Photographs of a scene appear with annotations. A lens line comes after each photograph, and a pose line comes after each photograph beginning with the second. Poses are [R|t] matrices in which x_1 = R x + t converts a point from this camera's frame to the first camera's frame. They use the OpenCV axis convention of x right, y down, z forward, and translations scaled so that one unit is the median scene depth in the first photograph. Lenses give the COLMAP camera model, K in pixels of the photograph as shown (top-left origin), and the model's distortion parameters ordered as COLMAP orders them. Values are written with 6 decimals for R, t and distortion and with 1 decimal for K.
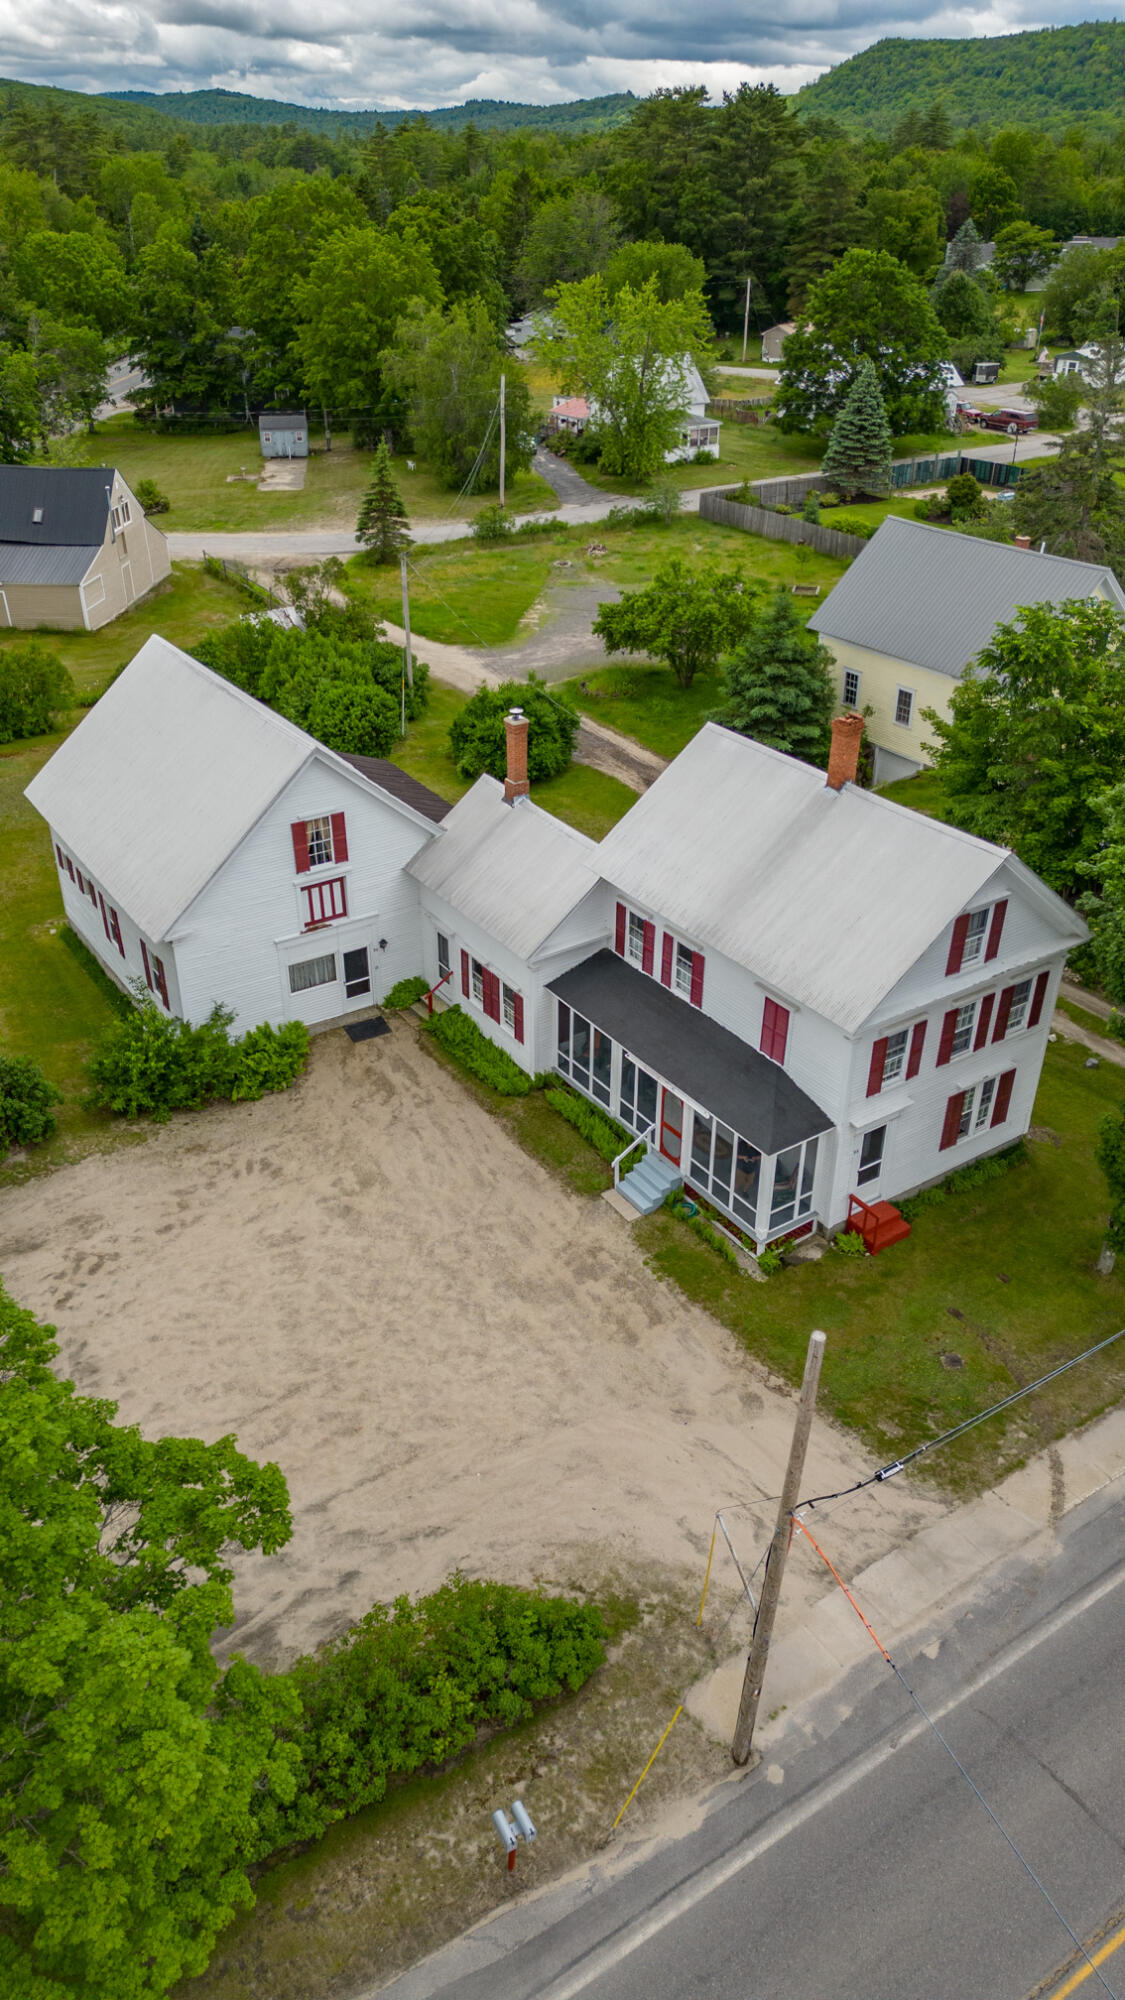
lens RADIAL K [[1394.3, 0, 563.3], [0, 1394.3, 1002.8], [0, 0, 1]] dist [0.087502, -0.115652]
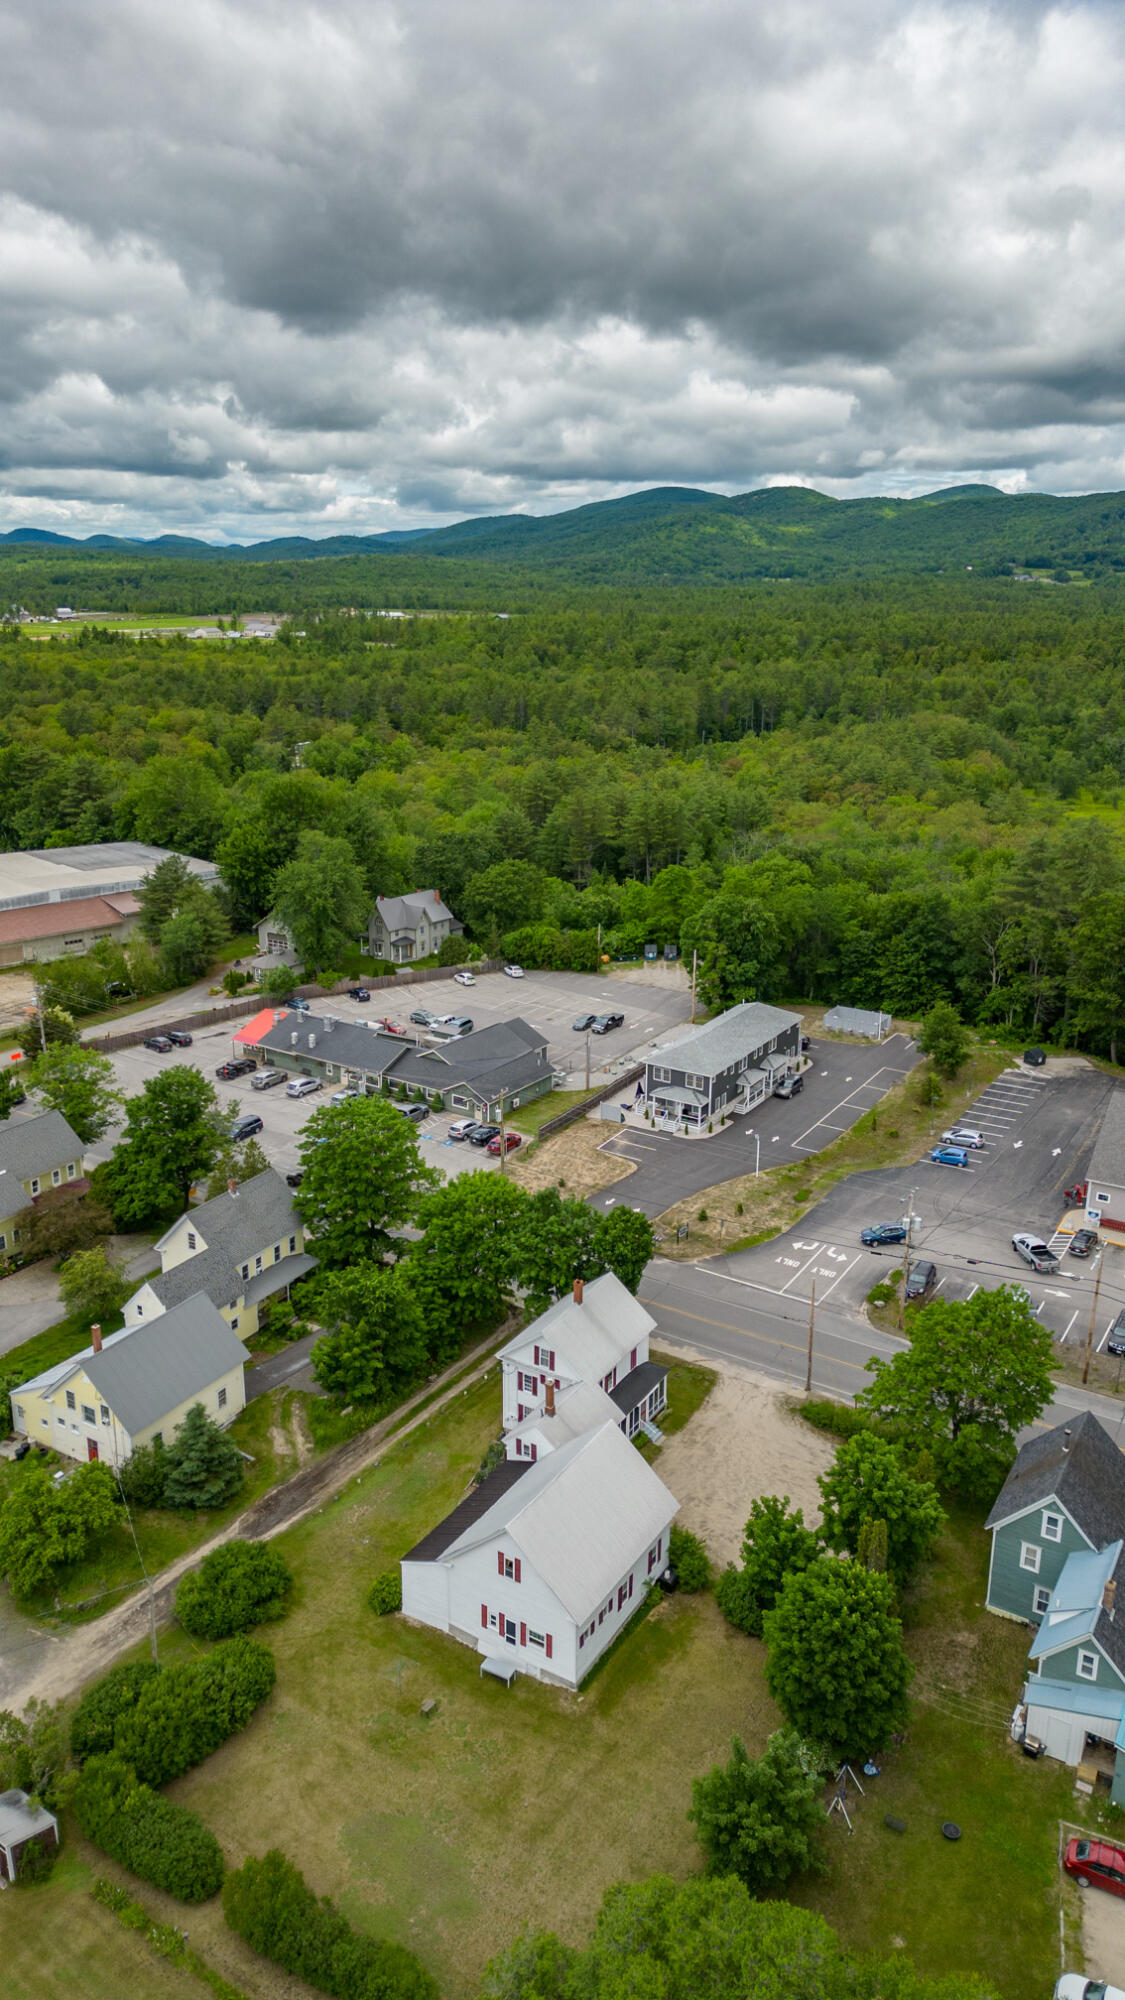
lens RADIAL K [[1395.5, 0, 562.5], [0, 1395.5, 1000.0], [0, 0, 1]] dist [0.077715, -0.080602]
pose [[-0.412881, -0.275915, 0.867986, -1.940843], [0.463848, 0.756457, 0.461104, -1.784516], [-0.783820, 0.592995, -0.184344, 1.032544]]
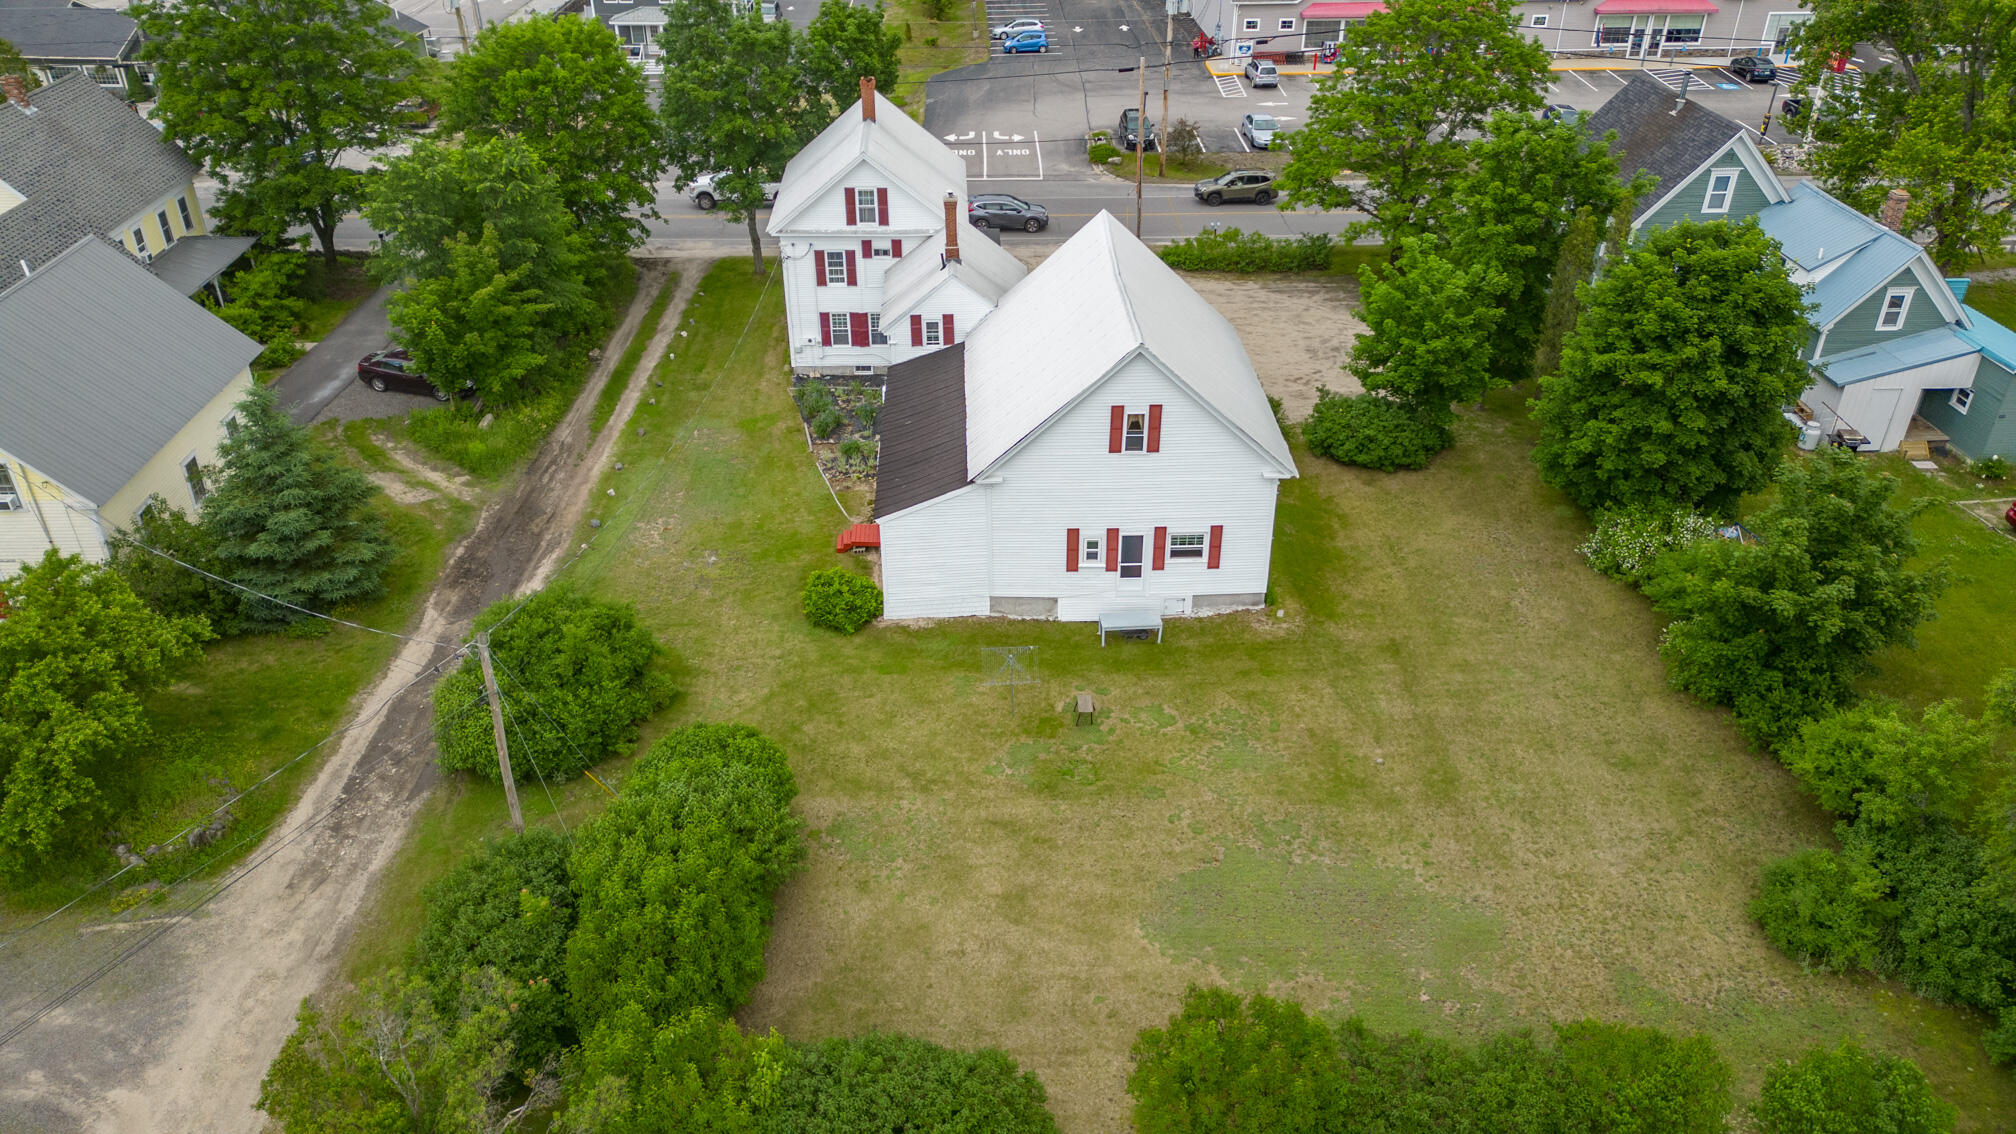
lens RADIAL K [[1406.6, 0, 1008.0], [0, 1406.6, 567.0], [0, 0, 1]] dist [0.077715, -0.080602]
pose [[-0.847128, -0.280196, 0.451514, -0.773091], [0.270168, 0.504571, 0.820010, -1.092910], [-0.457584, 0.816638, -0.351736, 1.717225]]
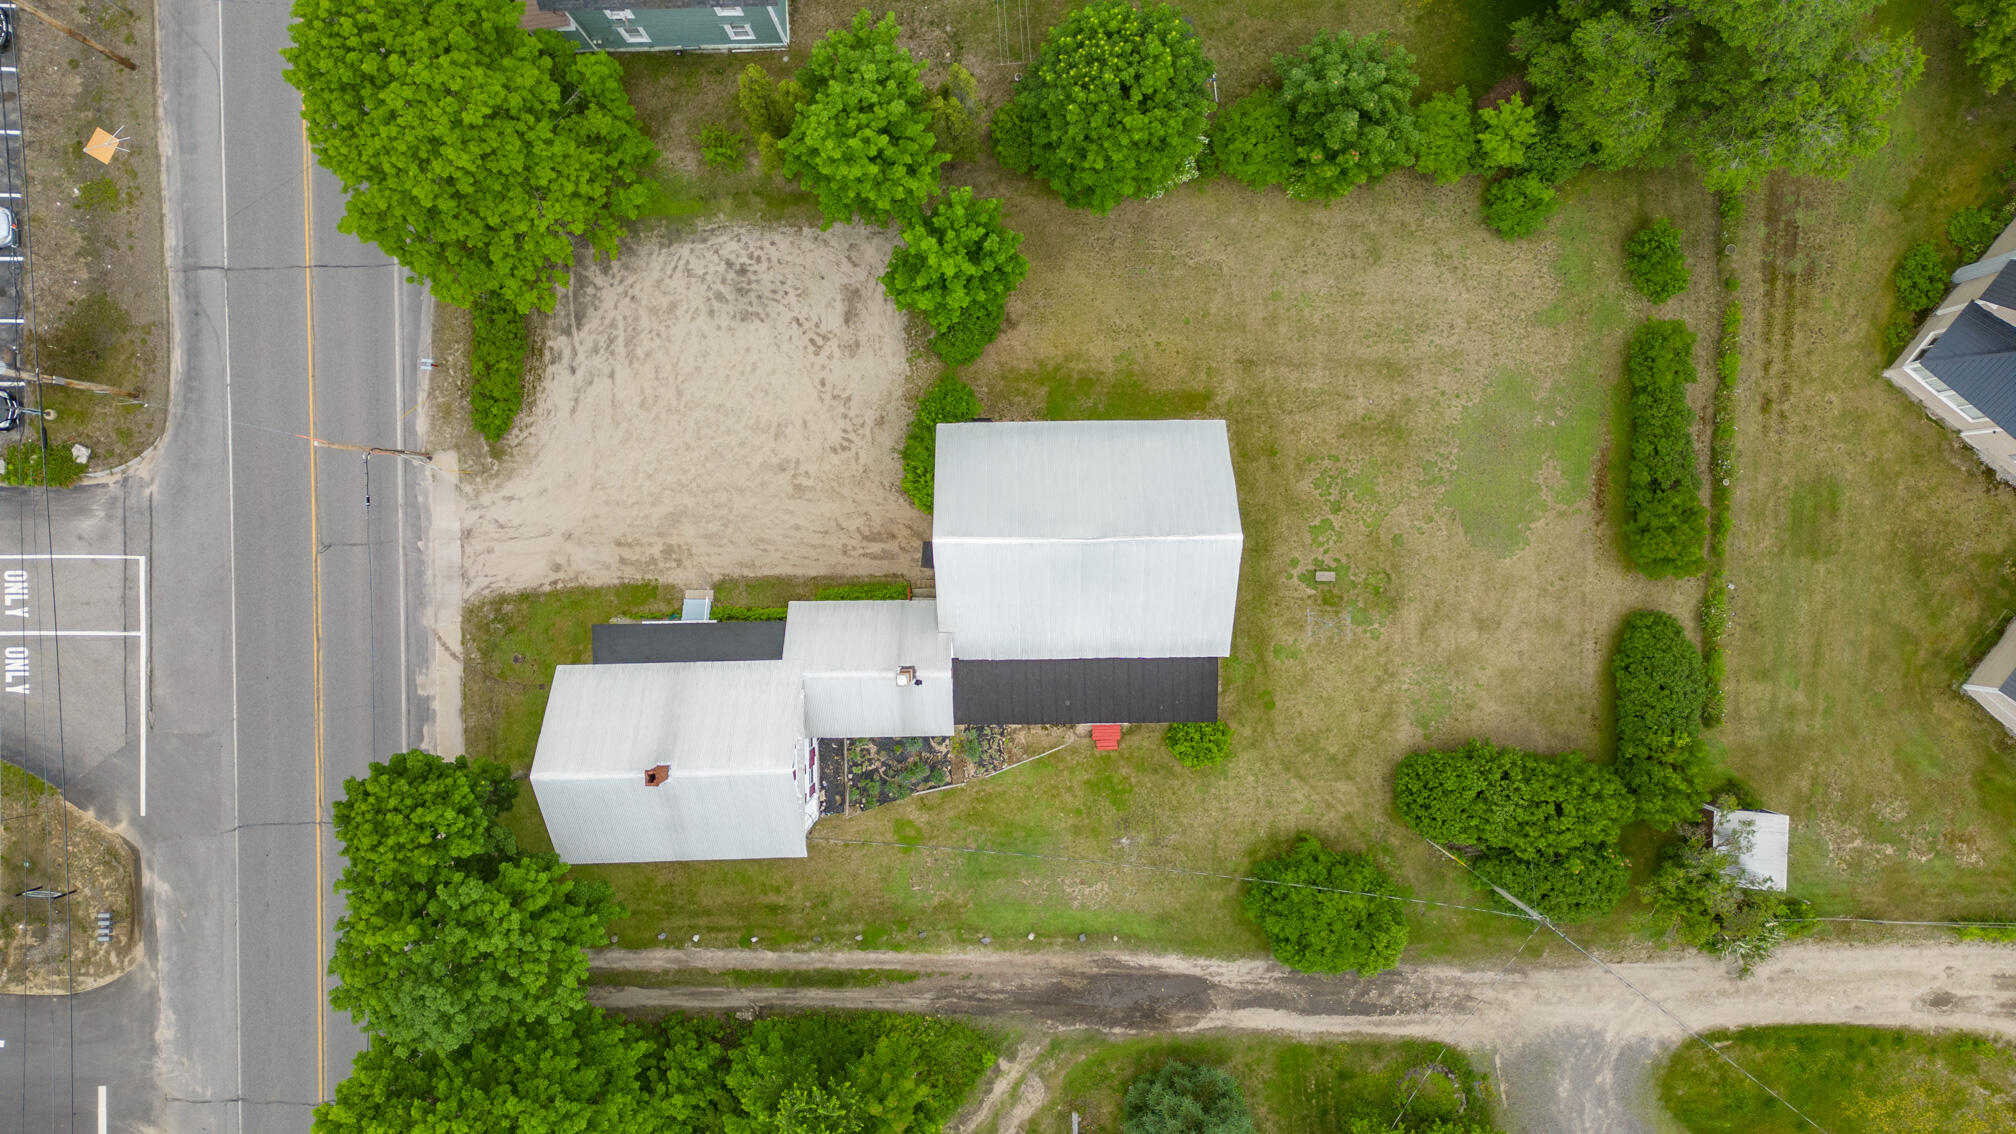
lens RADIAL K [[1411.4, 0, 1006.5], [0, 1411.4, 561.3], [0, 0, 1]] dist [0.073447, -0.076459]
pose [[-0.547119, 0.837020, 0.007653, -0.204281], [-0.424099, -0.285072, 0.859578, -1.429971], [0.721665, 0.467046, 0.510947, 0.288209]]
